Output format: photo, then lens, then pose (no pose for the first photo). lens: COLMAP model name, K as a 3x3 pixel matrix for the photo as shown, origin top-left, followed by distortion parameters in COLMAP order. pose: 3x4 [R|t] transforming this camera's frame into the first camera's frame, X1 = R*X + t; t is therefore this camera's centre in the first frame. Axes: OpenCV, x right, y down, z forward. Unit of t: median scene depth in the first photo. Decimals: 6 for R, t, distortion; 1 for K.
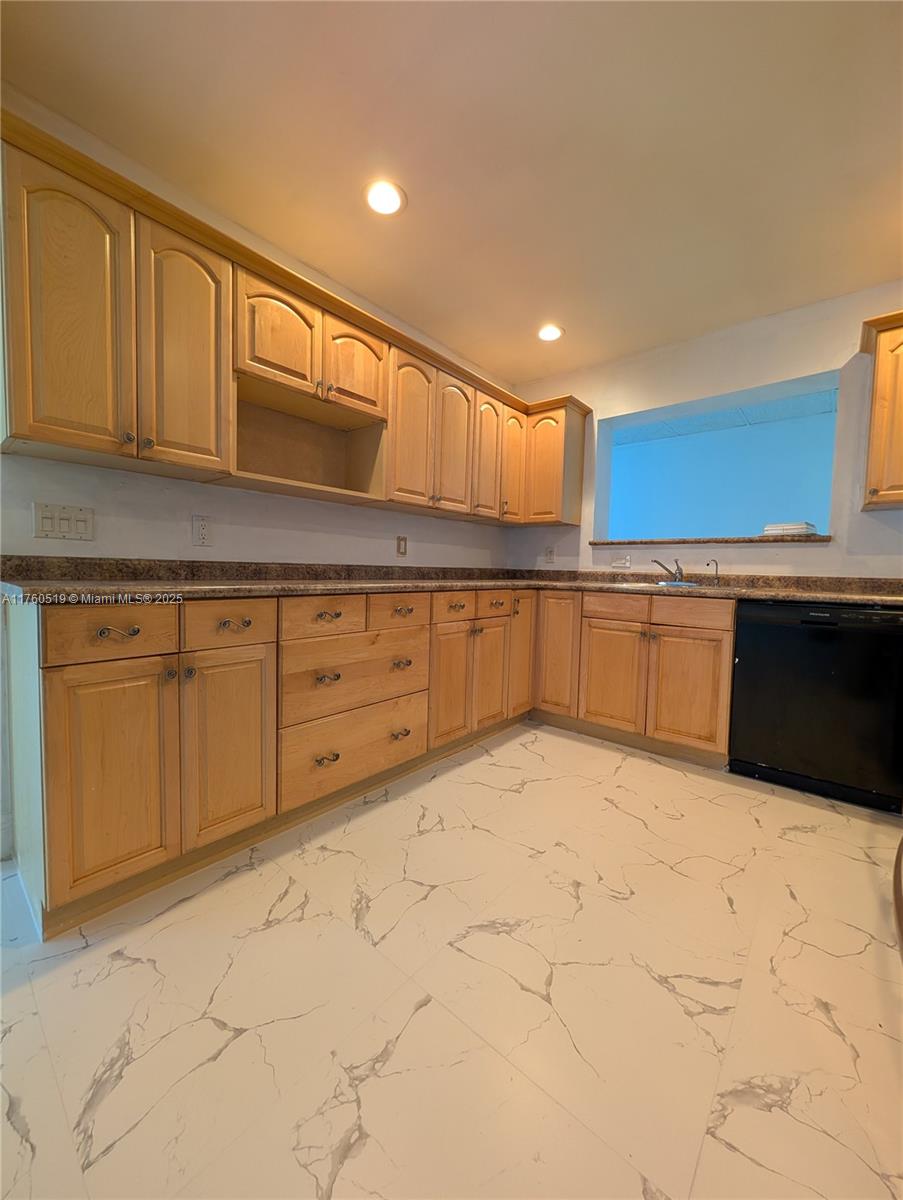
lens RADIAL K [[455.7, 0, 447.8], [0, 455.7, 596.9], [0, 0, 1]] dist [-0.000236, 0.000450]
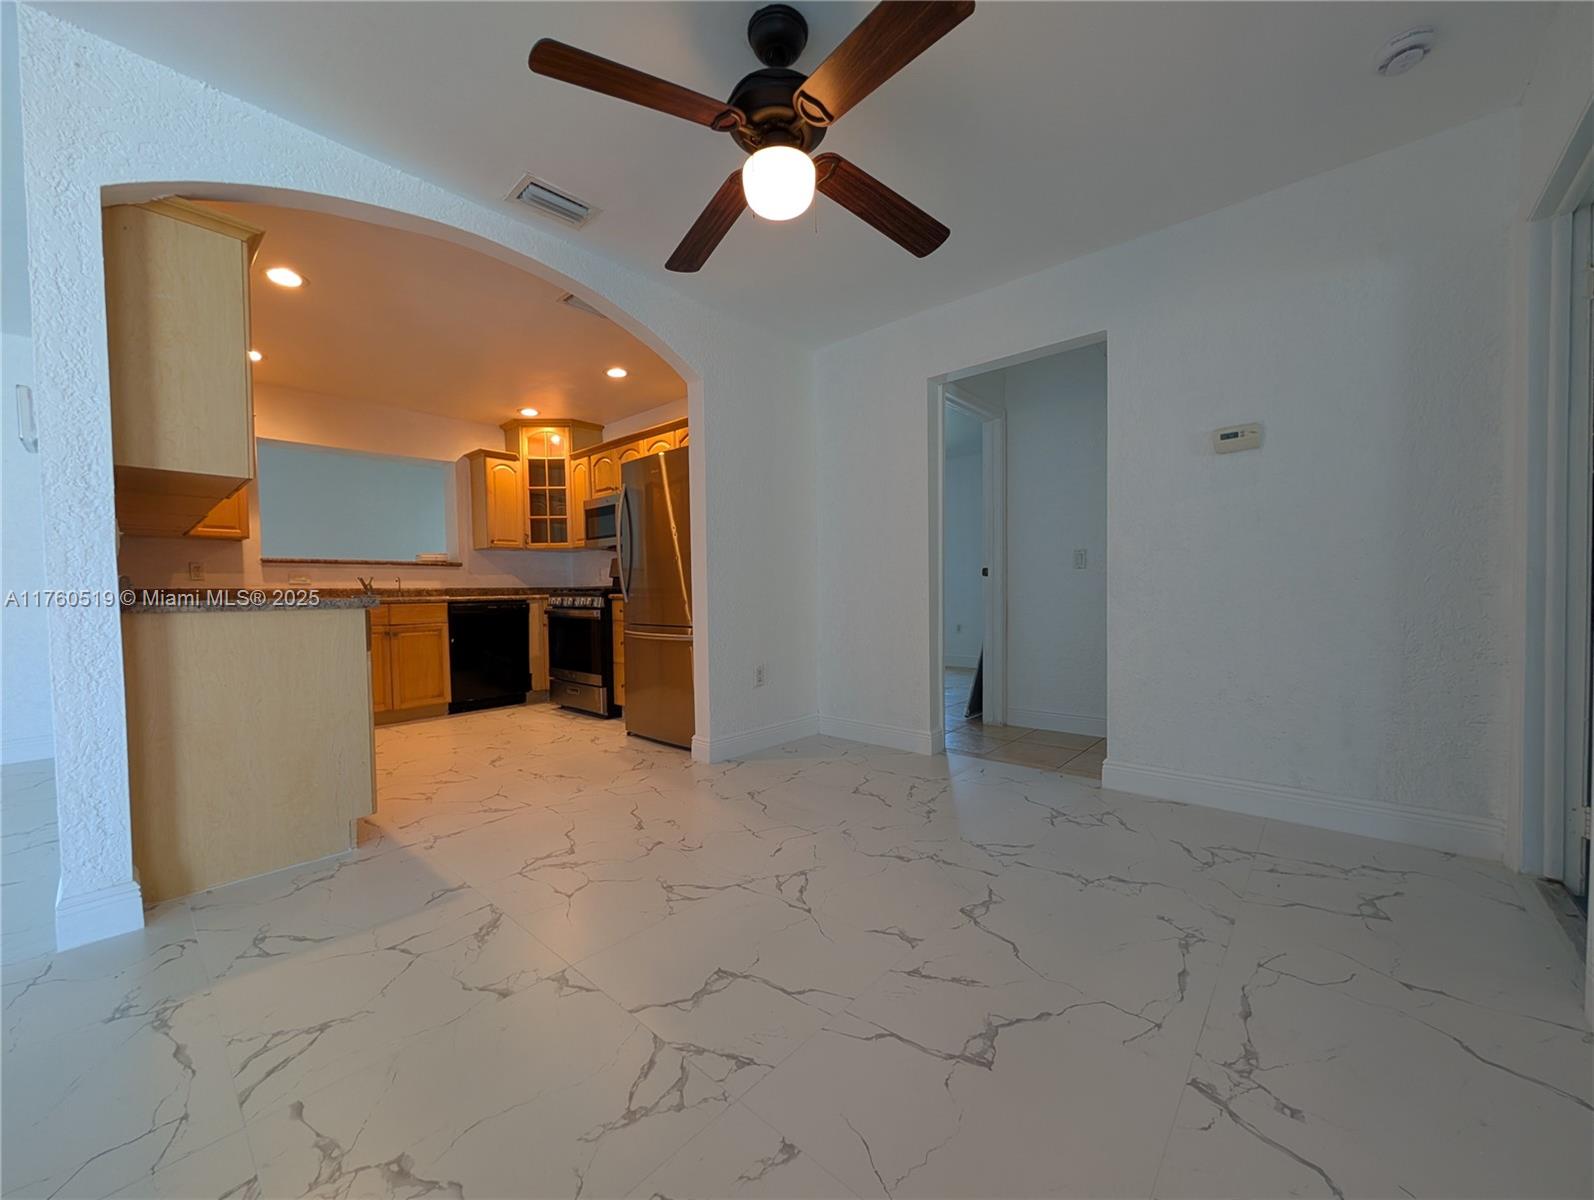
lens RADIAL K [[605.3, 0, 789.0], [0, 605.3, 612.8], [0, 0, 1]] dist [-0.000236, 0.000450]
pose [[0.019107, -0.060185, 0.998004, -1.312342], [0.074234, 0.995517, 0.058614, 0.004675], [-0.997058, 0.072966, 0.023489, -0.215400]]
